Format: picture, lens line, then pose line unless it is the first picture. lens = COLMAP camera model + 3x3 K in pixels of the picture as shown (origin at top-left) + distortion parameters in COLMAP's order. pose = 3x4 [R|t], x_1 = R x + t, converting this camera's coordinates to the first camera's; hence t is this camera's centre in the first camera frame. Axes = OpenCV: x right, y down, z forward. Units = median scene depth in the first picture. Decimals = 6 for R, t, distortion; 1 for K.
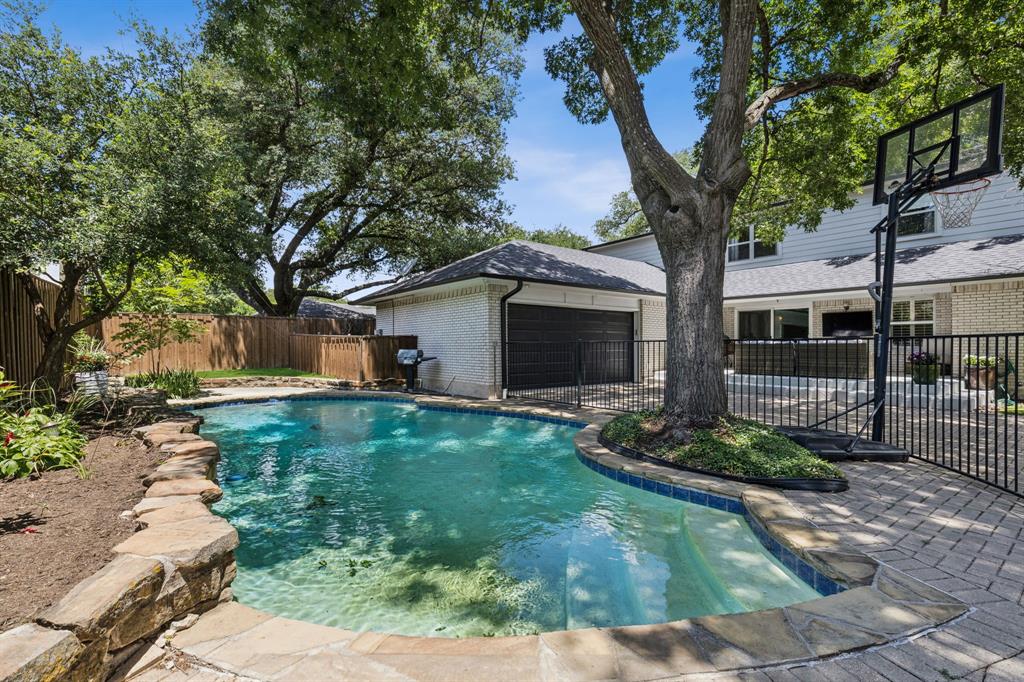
lens RADIAL K [[469.5, 0, 516.5], [0, 469.5, 352.3], [0, 0, 1]] dist [0.002913, 0.000114]
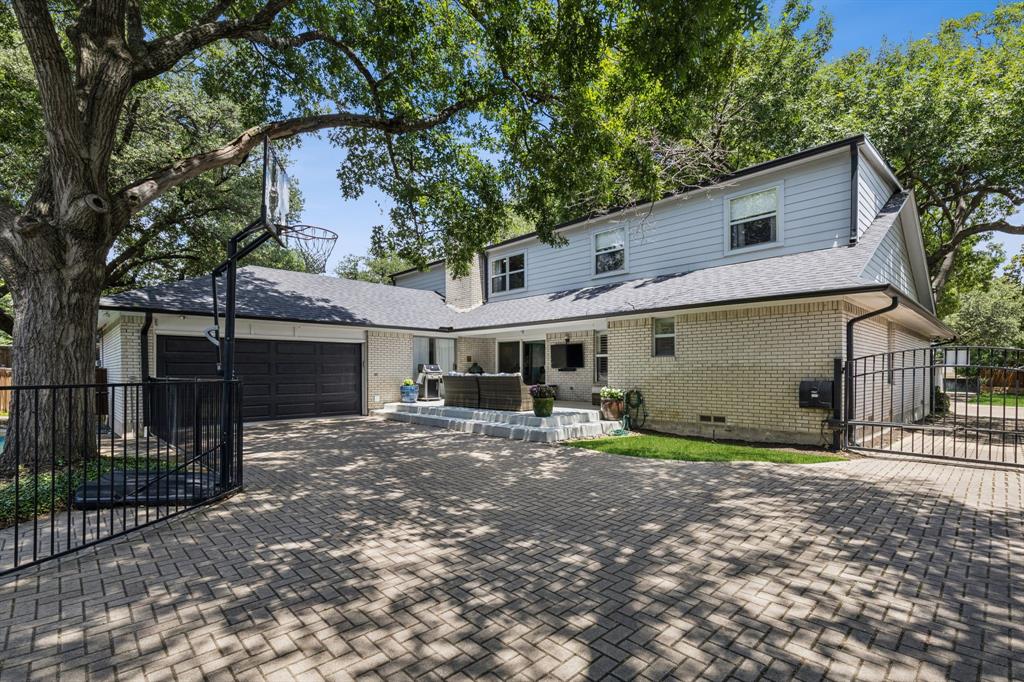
lens RADIAL K [[461.3, 0, 511.9], [0, 461.3, 374.2], [0, 0, 1]] dist [0.001122, -0.000027]
pose [[0.997690, 0.000234, 0.067925, 0.509232], [-0.000008, 0.999994, -0.003333, -0.016110], [-0.067926, 0.003325, 0.997685, -0.006896]]
